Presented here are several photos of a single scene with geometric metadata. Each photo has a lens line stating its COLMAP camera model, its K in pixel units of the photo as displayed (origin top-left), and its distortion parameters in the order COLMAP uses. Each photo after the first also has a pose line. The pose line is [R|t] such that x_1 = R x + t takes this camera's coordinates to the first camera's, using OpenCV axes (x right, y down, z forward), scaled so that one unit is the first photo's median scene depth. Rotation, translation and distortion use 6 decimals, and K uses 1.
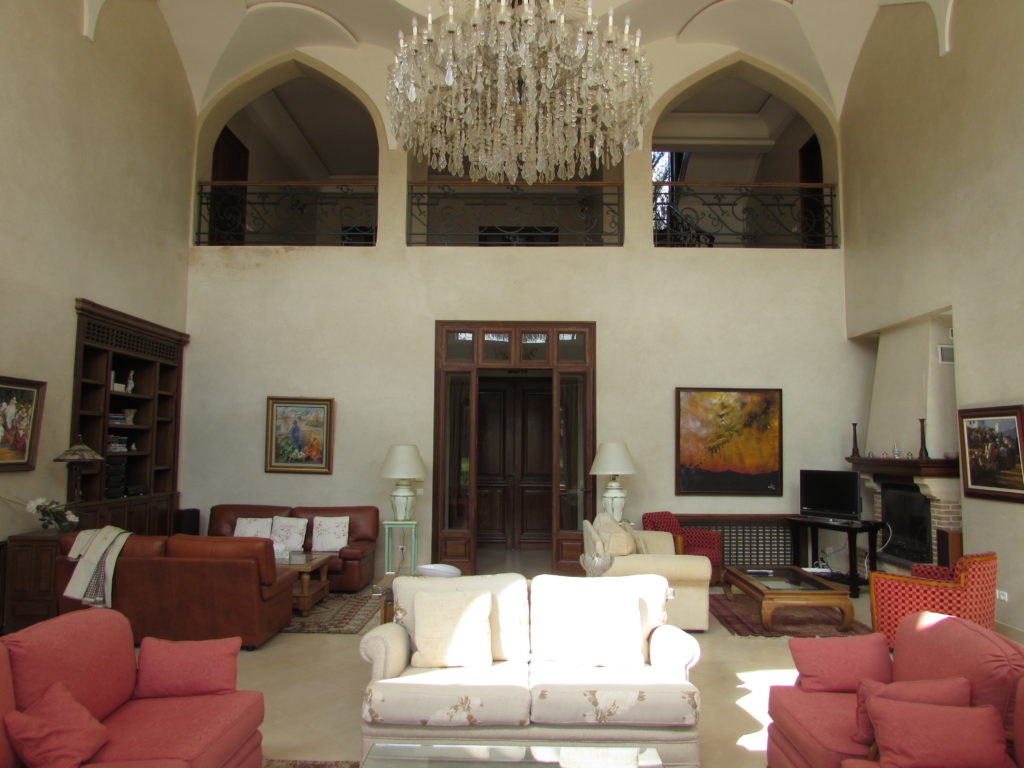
lens RADIAL K [[732.9, 0, 512.8], [0, 732.9, 383.9], [0, 0, 1]] dist [-0.030249, 0.001083]
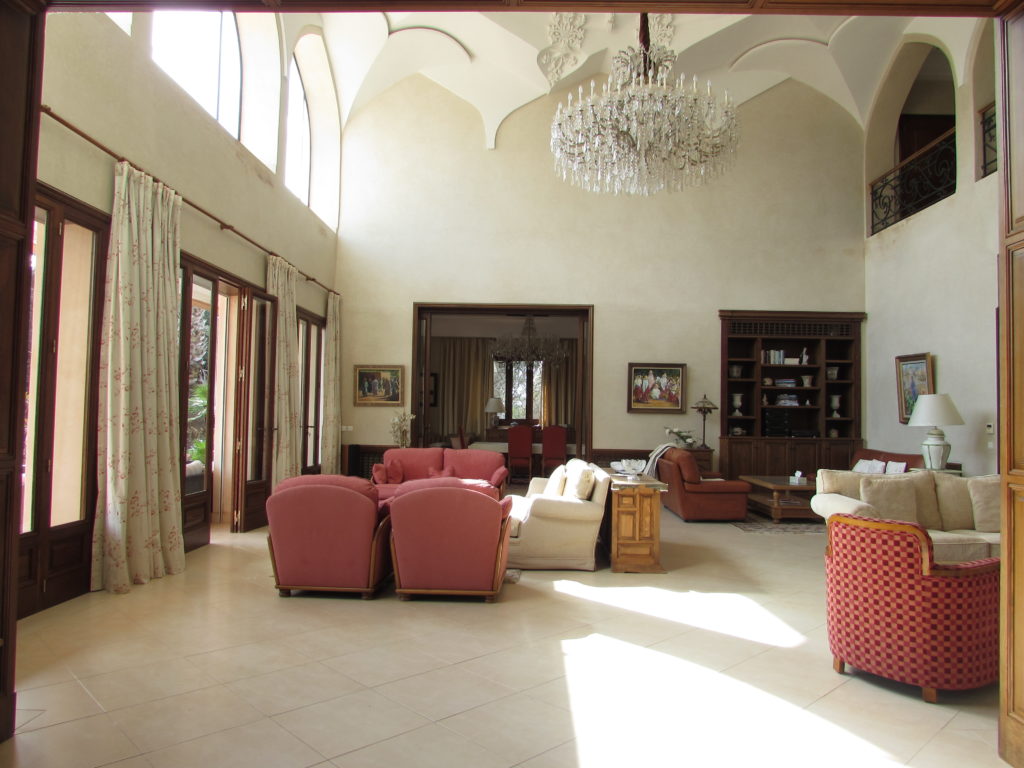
lens RADIAL K [[714.3, 0, 510.5], [0, 714.3, 383.1], [0, 0, 1]] dist [-0.031174, 0.009182]
pose [[-0.014794, -0.050669, -0.998606, 0.764169], [0.068802, 0.996296, -0.051571, 0.073505], [0.997521, -0.069469, -0.011253, 0.414366]]
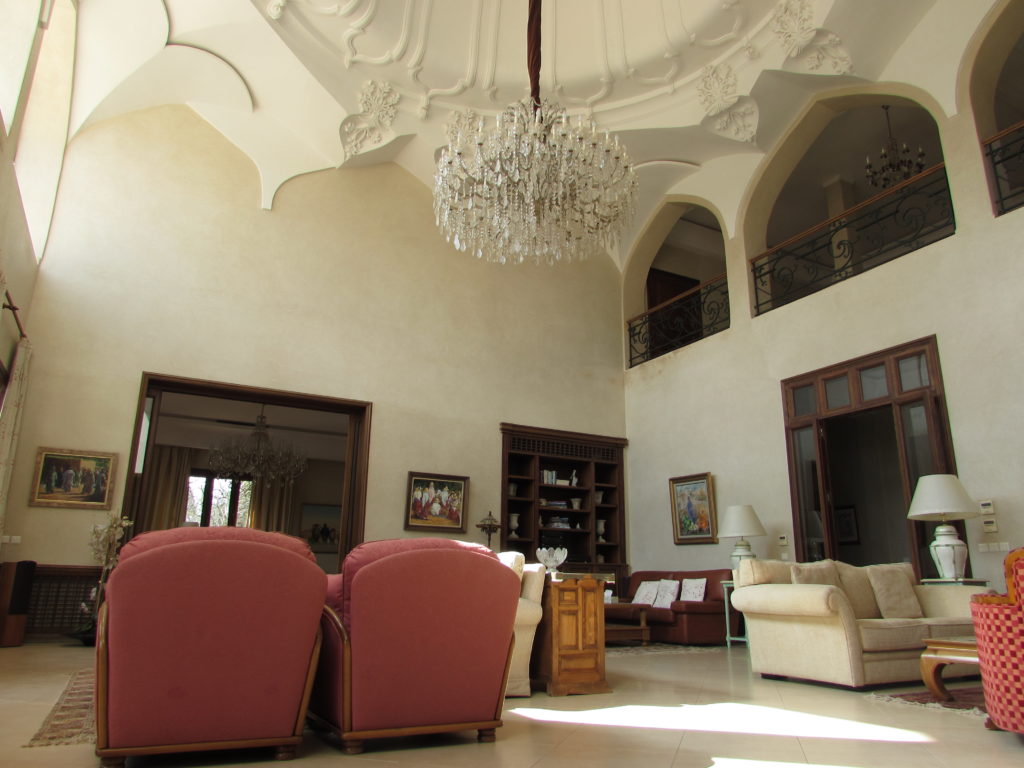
lens RADIAL K [[716.6, 0, 501.4], [0, 716.6, 388.3], [0, 0, 1]] dist [-0.027429, 0.004389]
pose [[0.471309, -0.235677, -0.849897, 0.544054], [0.063607, 0.970210, -0.233767, 0.127508], [0.879672, 0.056117, 0.472259, 0.215081]]
